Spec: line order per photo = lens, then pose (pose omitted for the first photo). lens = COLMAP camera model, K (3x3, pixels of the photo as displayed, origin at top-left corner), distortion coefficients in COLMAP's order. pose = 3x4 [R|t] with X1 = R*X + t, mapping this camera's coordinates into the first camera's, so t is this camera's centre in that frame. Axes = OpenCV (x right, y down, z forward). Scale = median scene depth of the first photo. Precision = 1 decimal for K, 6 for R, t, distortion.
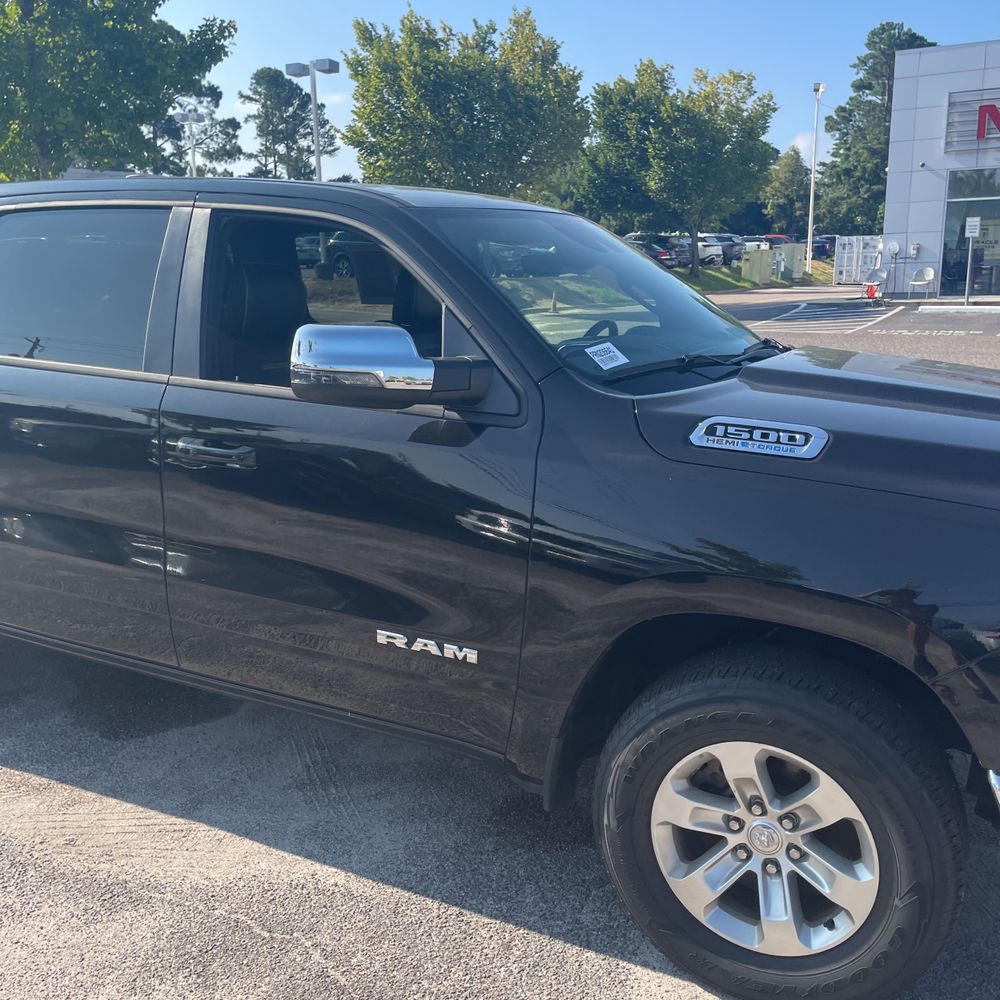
lens RADIAL K [[1009.6, 0, 500.0], [0, 1009.6, 500.0], [0, 0, 1]] dist [0.098874, -0.146800]
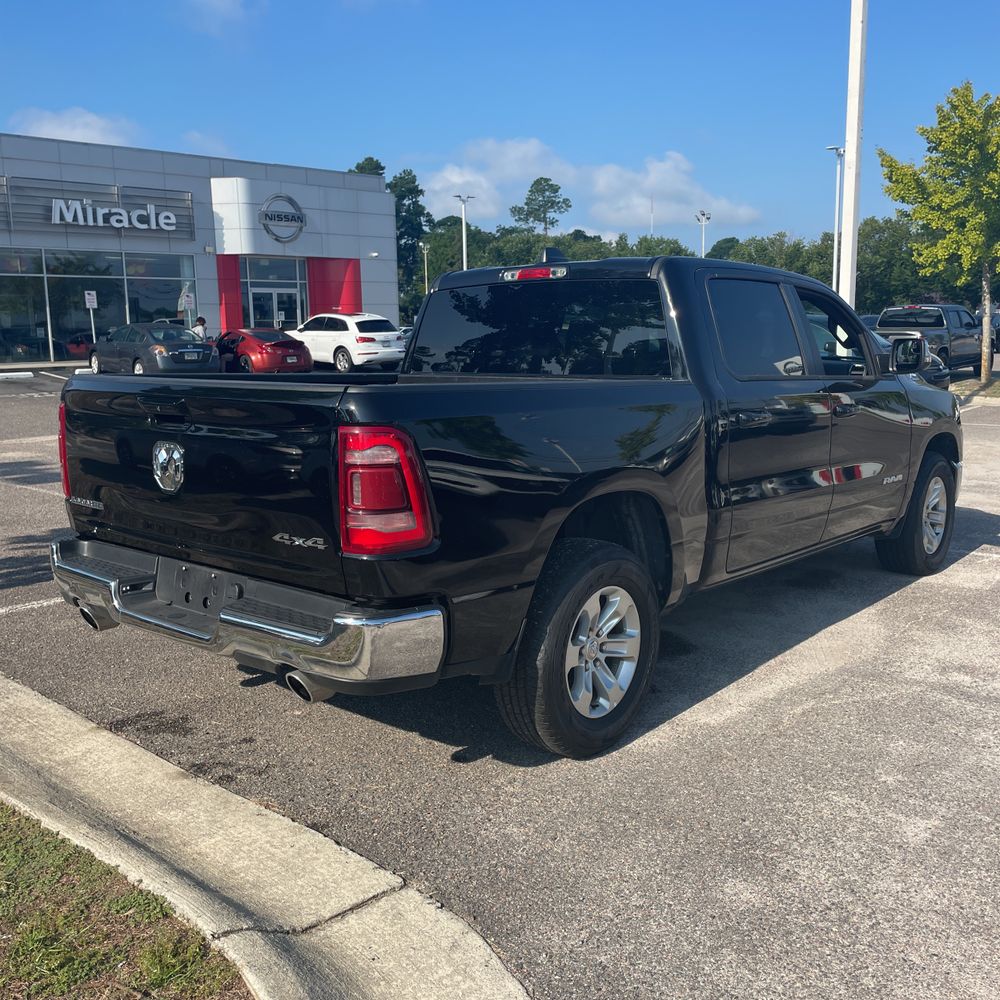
lens RADIAL K [[999.3, 0, 494.8], [0, 999.3, 498.6], [0, 0, 1]] dist [0.094880, -0.122327]
pose [[0.232835, -0.154392, 0.960183, -0.201488], [0.225967, 0.968885, 0.100996, -0.020056], [-0.945900, 0.193454, 0.260478, 0.101946]]
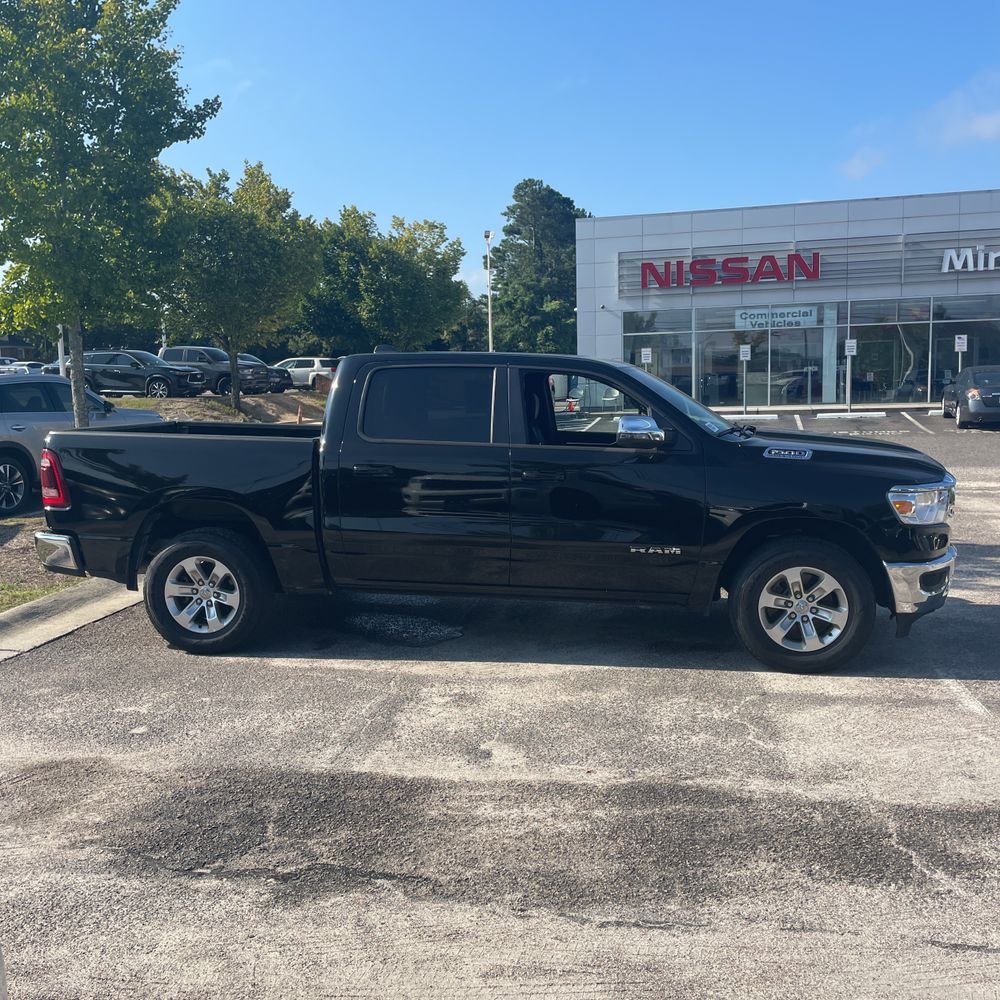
lens RADIAL K [[1007.4, 0, 493.4], [0, 1007.4, 503.1], [0, 0, 1]] dist [0.089694, -0.129446]
pose [[0.949968, -0.045019, 0.309086, -0.092875], [0.078519, 0.992201, -0.096810, 0.018798], [-0.302317, 0.116236, 0.946094, -0.090150]]
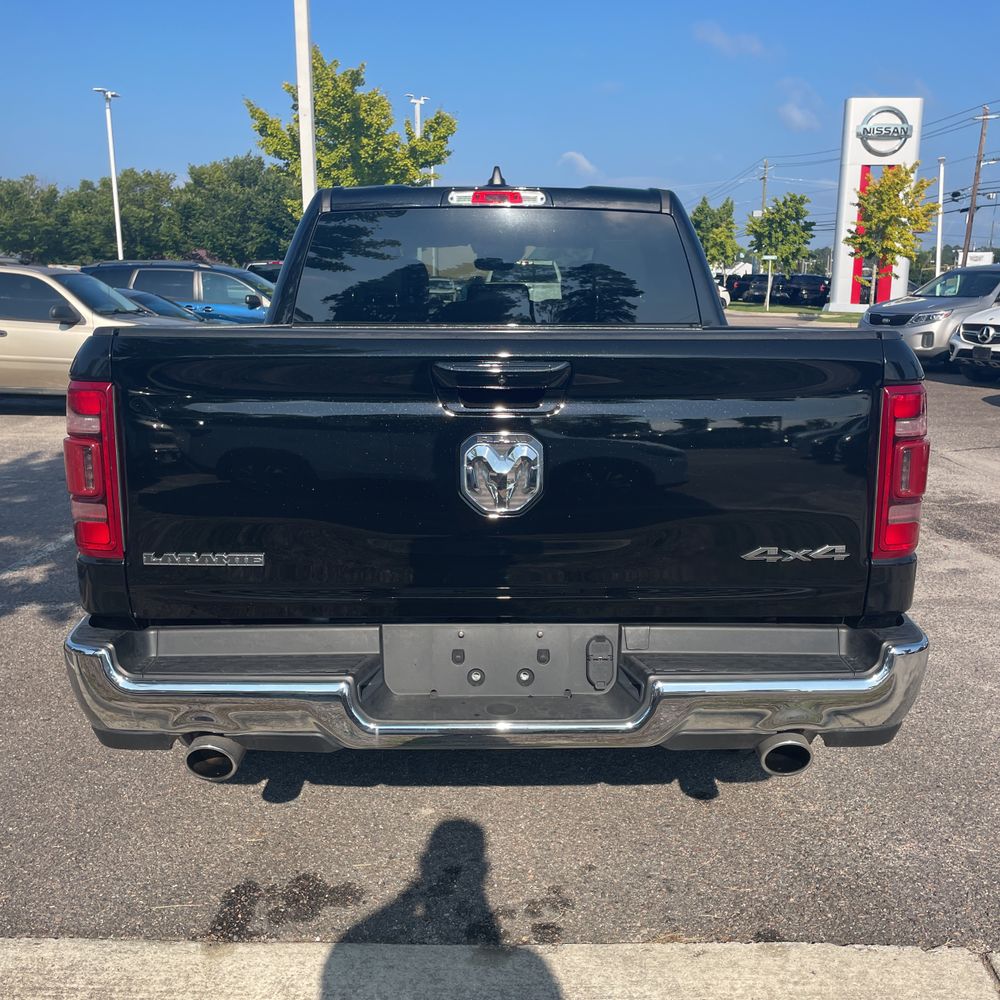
lens RADIAL K [[1001.9, 0, 512.8], [0, 1001.9, 492.3], [0, 0, 1]] dist [0.091142, -0.117303]
pose [[-0.471002, -0.172467, 0.865108, -0.163696], [0.194455, 0.936278, 0.292525, -0.038155], [-0.860433, 0.306005, -0.407452, 0.188090]]
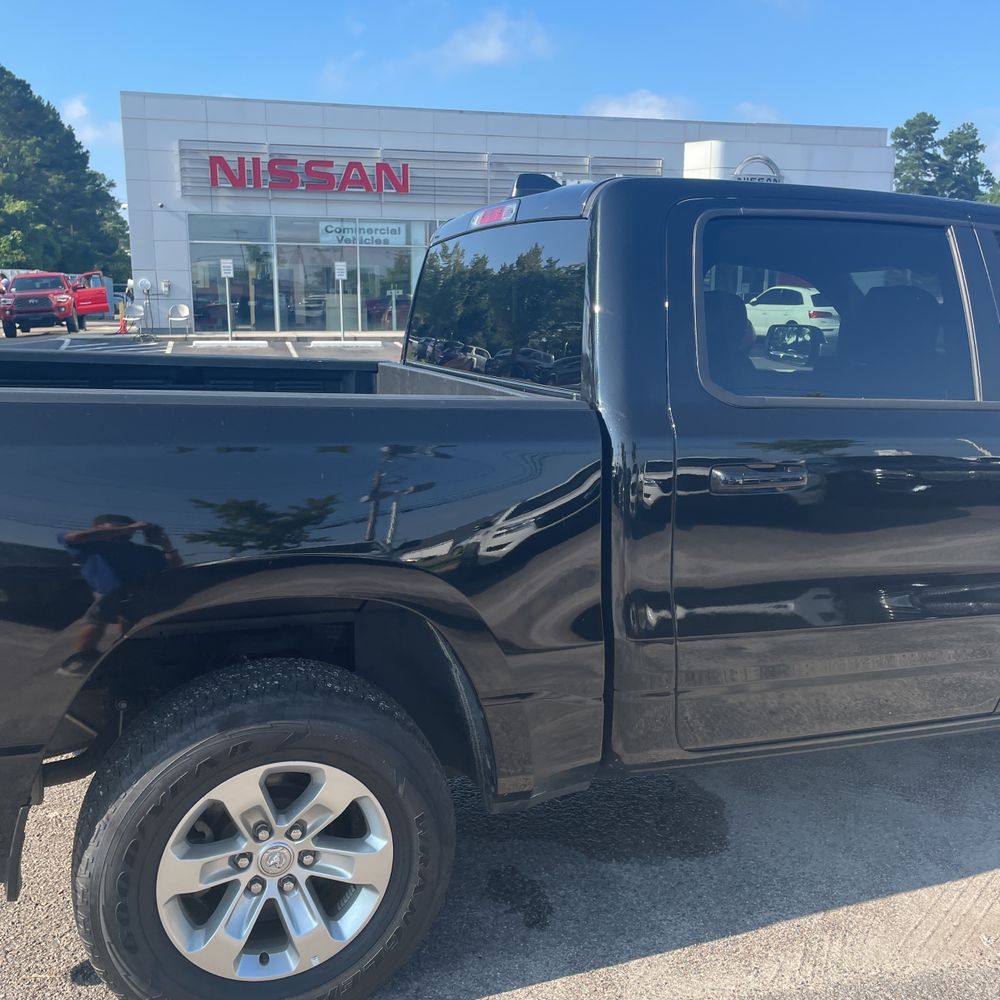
lens RADIAL K [[1007.4, 0, 493.4], [0, 1007.4, 503.1], [0, 0, 1]] dist [0.089694, -0.129446]
pose [[0.675607, -0.127506, 0.726153, -0.123448], [0.149918, 0.988113, 0.034021, -0.012194], [-0.721859, 0.085878, 0.686691, 0.064192]]
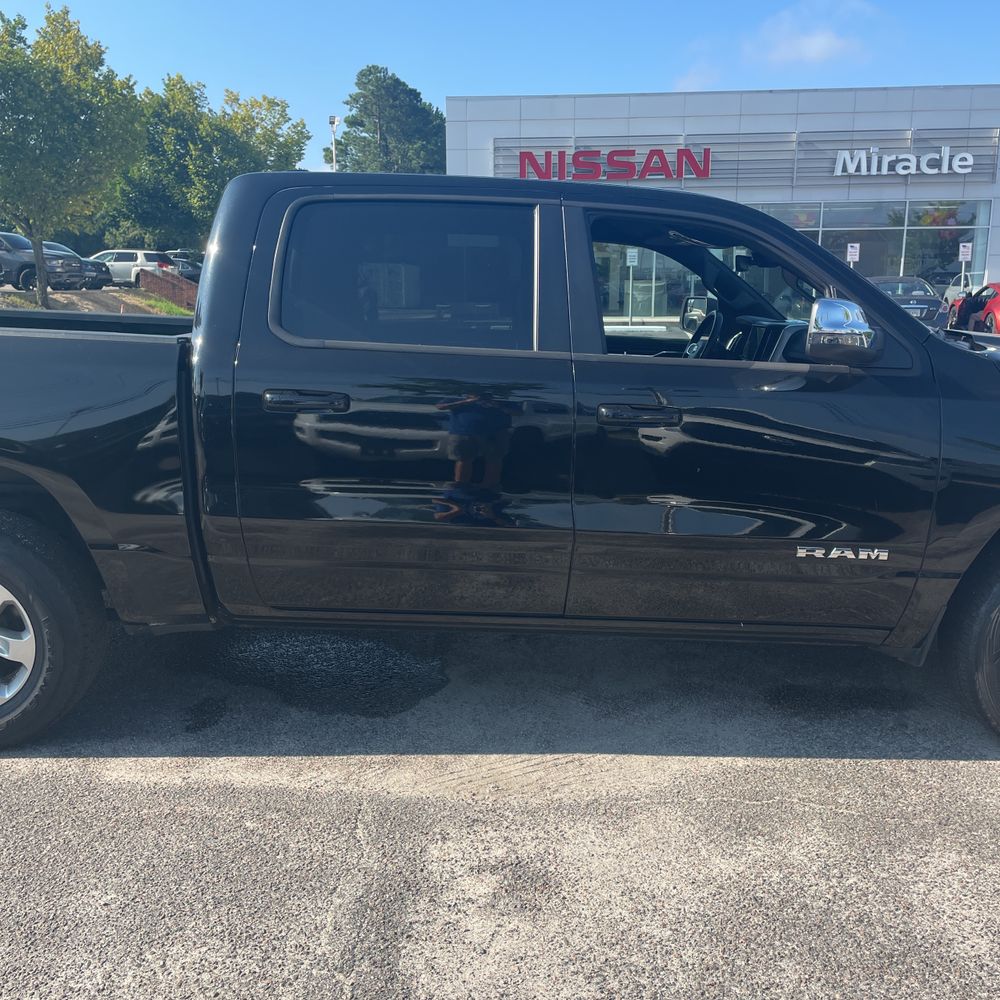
lens RADIAL K [[1009.6, 0, 500.0], [0, 1009.6, 500.0], [0, 0, 1]] dist [0.098874, -0.146800]
pose [[0.886977, -0.079920, 0.454845, -0.083592], [0.089660, 0.995972, 0.000159, 0.003129], [-0.453026, 0.040640, 0.890570, 0.003652]]
